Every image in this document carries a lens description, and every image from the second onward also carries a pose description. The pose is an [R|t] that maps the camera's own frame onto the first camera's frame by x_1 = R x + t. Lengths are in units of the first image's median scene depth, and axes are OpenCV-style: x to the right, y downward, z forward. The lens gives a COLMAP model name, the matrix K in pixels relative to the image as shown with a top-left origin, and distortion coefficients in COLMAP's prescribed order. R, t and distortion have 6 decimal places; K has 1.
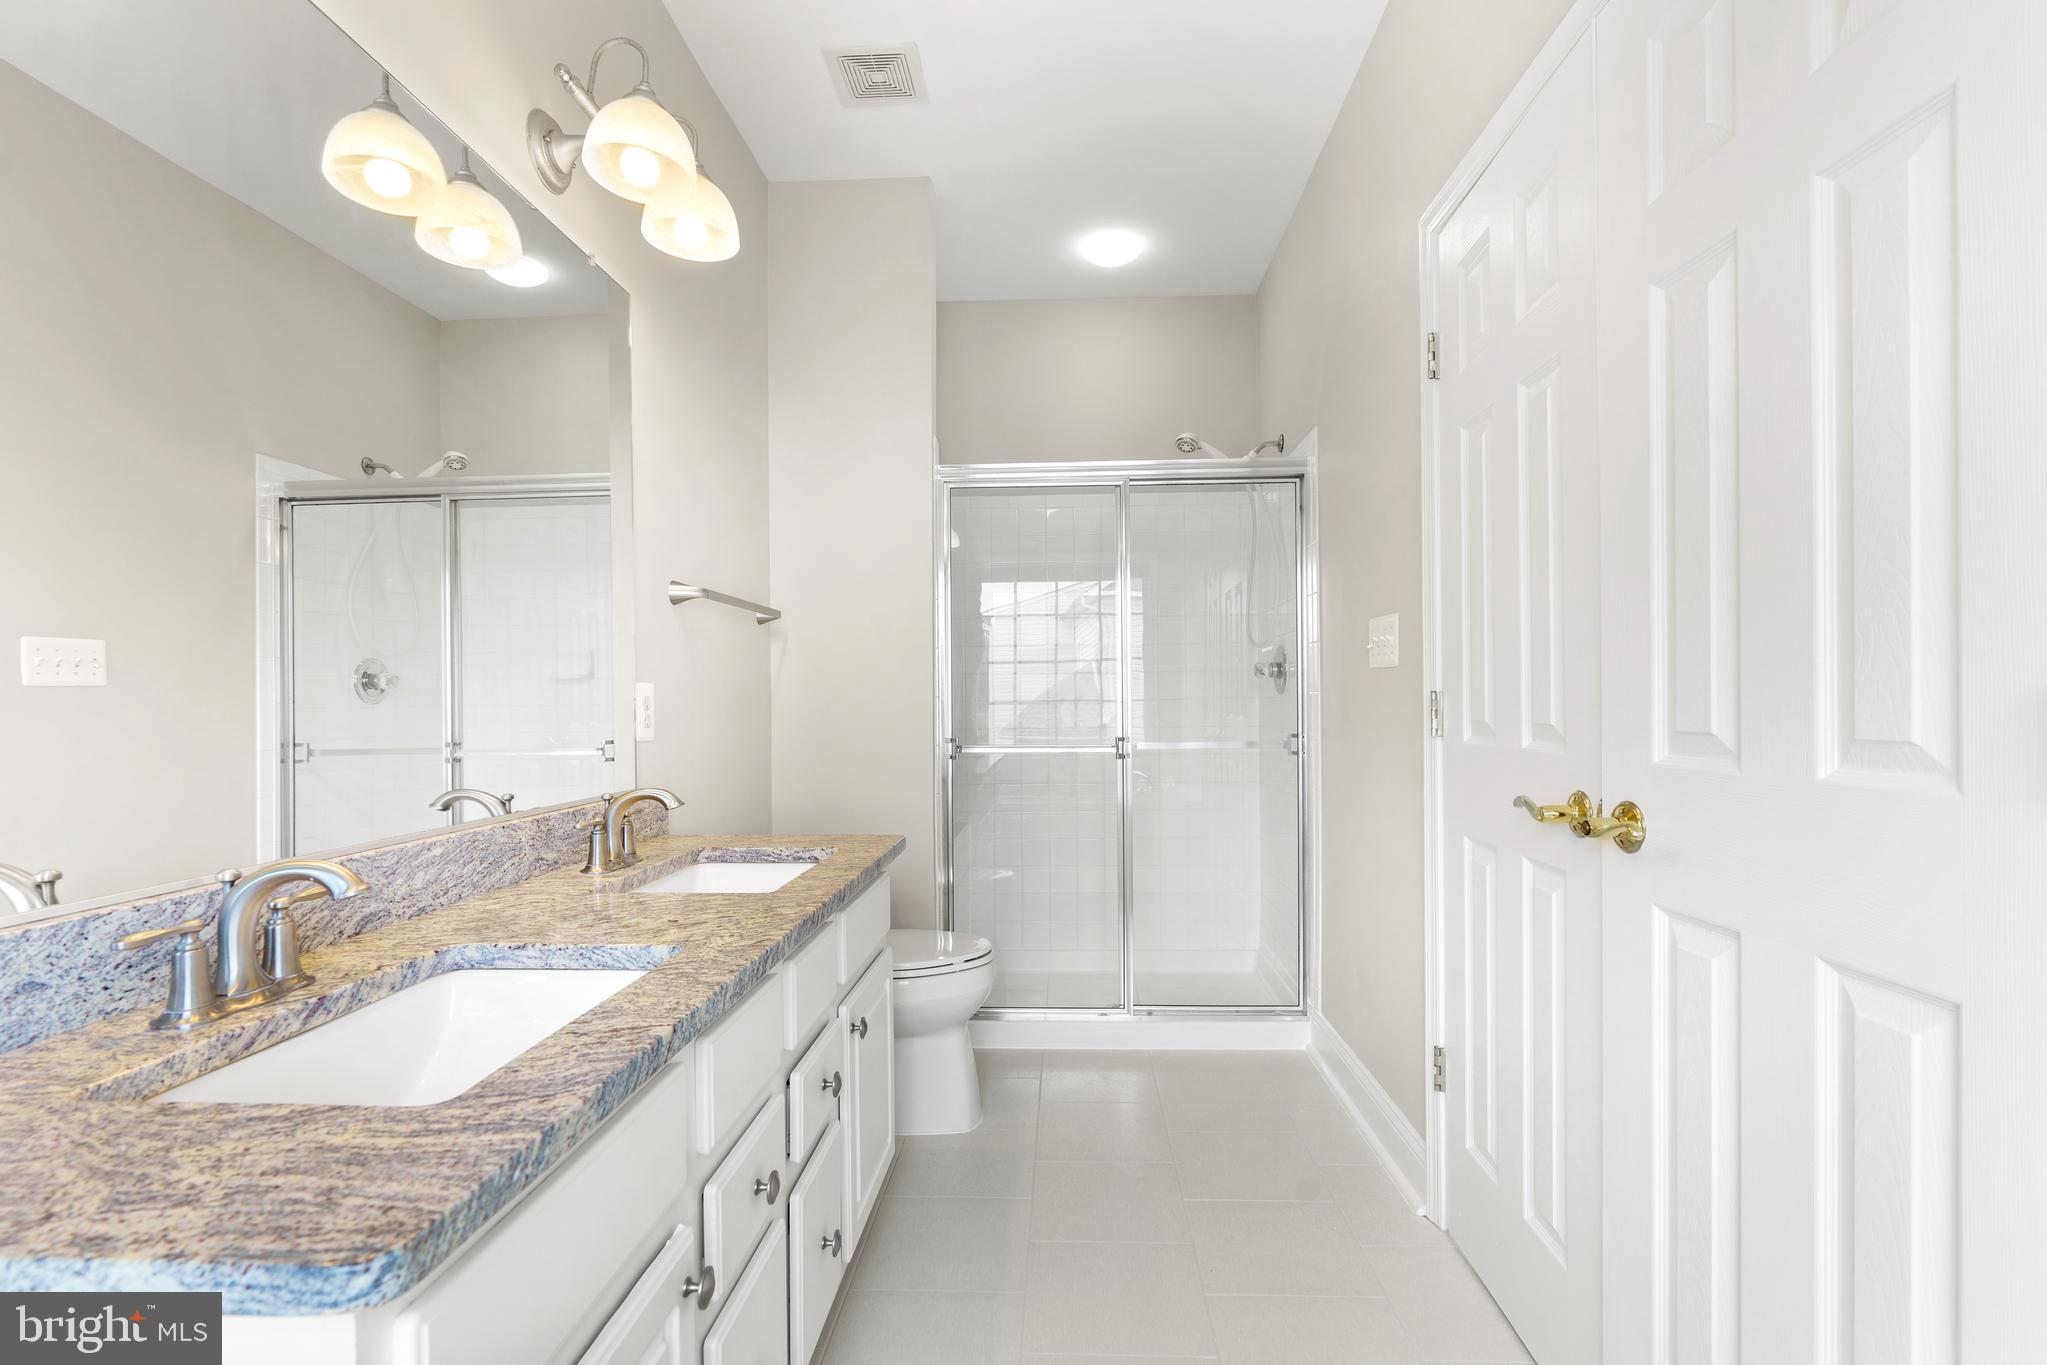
lens RADIAL K [[936.7, 0, 1024.8], [0, 936.7, 699.4], [0, 0, 1]] dist [0.001001, -0.000865]
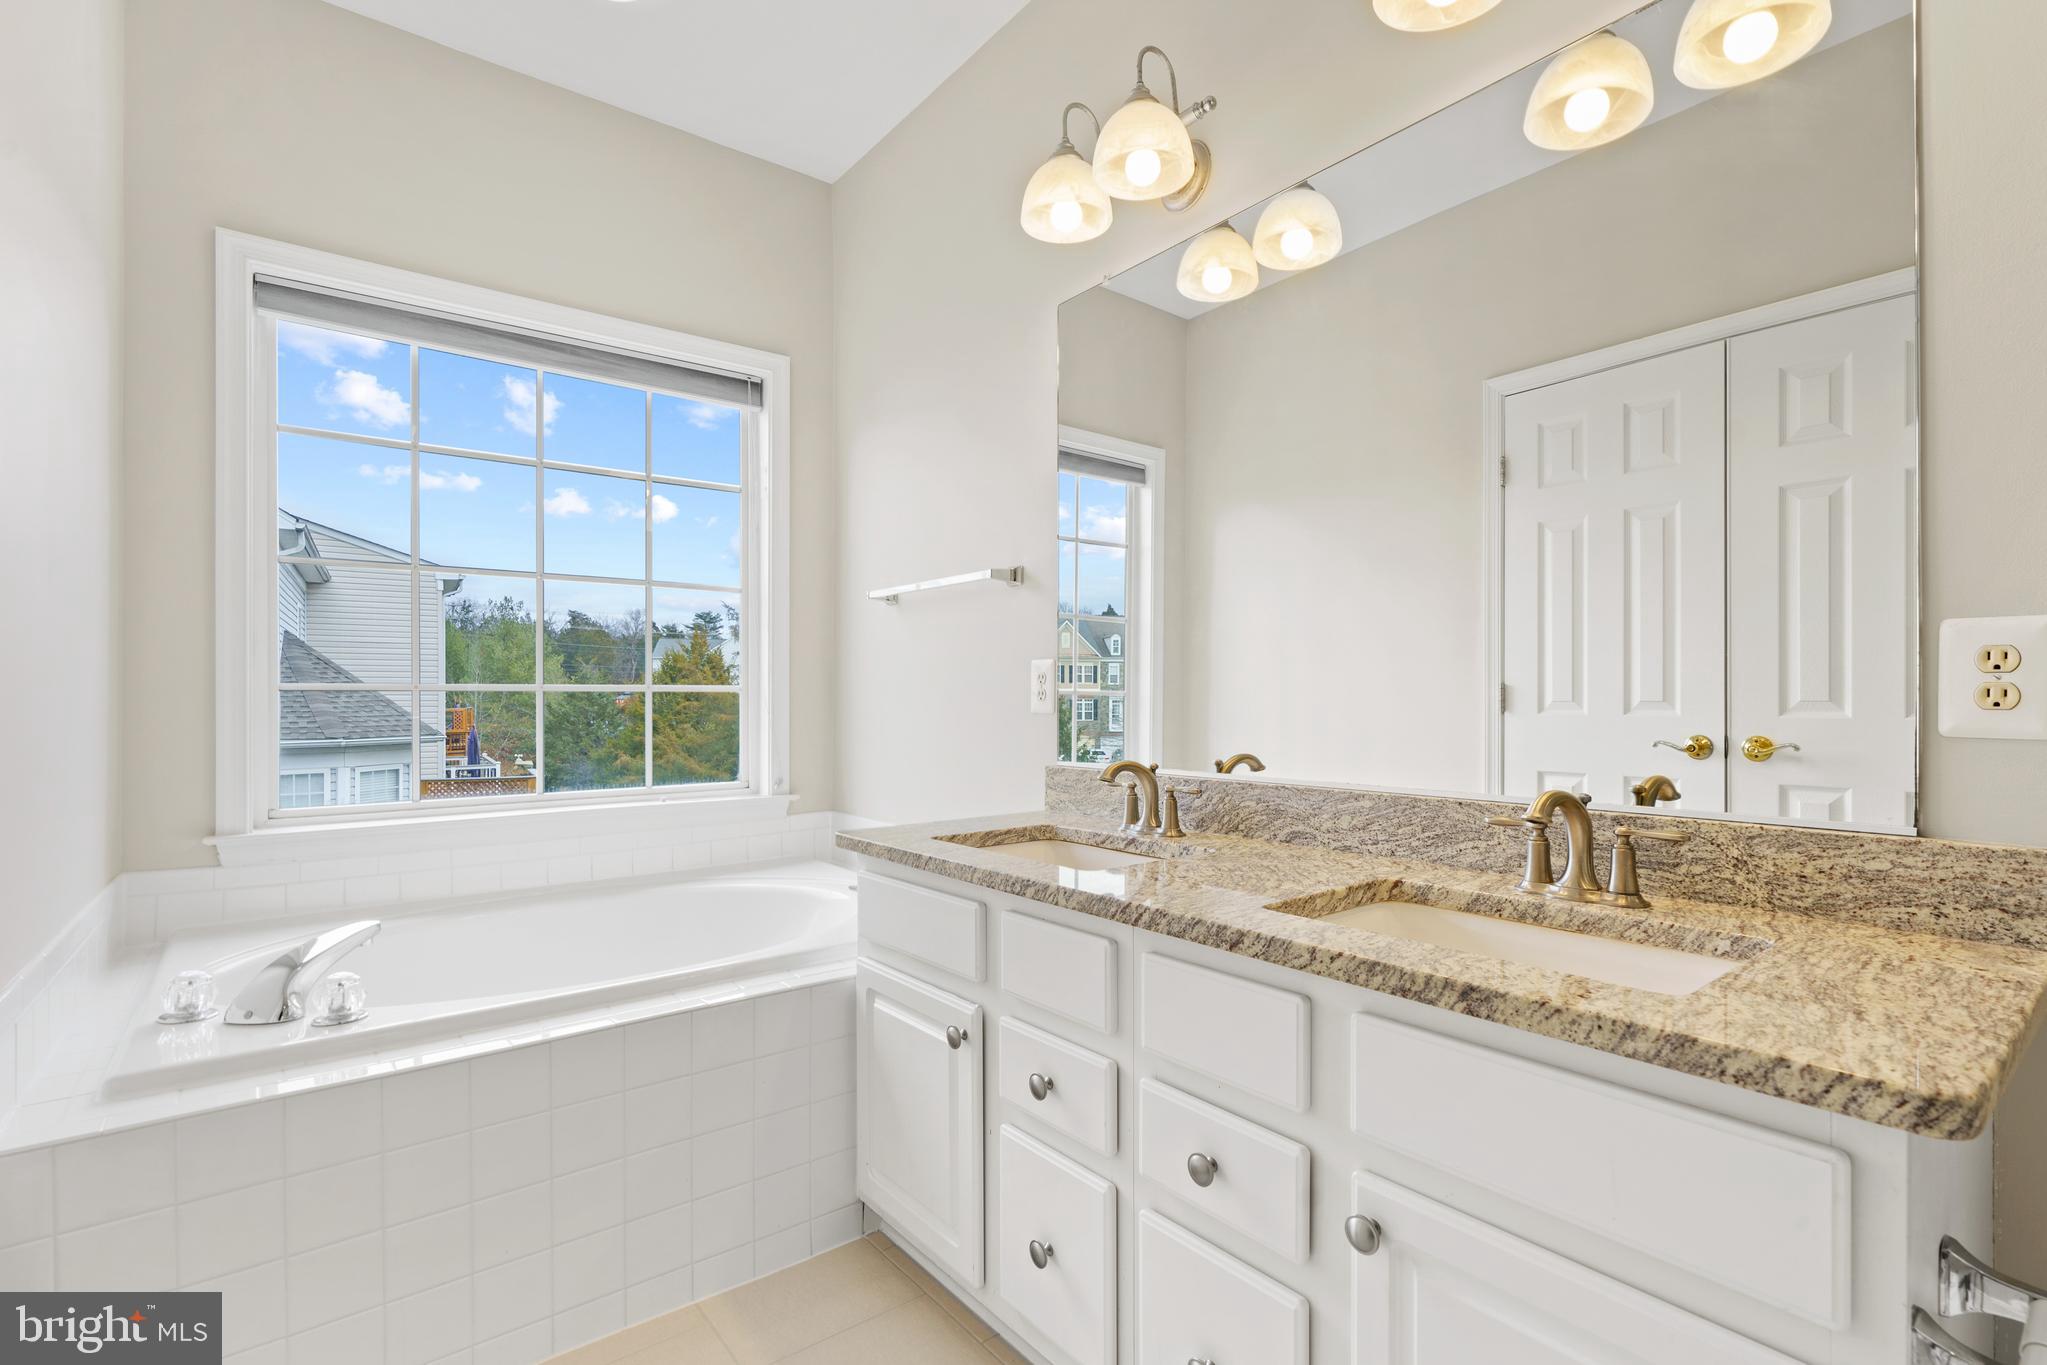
lens RADIAL K [[936.7, 0, 1028.6], [0, 936.7, 682.7], [0, 0, 1]] dist [0.001001, -0.000865]
pose [[-0.743777, 0.013075, -0.668300, 0.465244], [0.020303, 0.999789, -0.003036, 0.009362], [0.668120, -0.015826, -0.743886, 1.653319]]
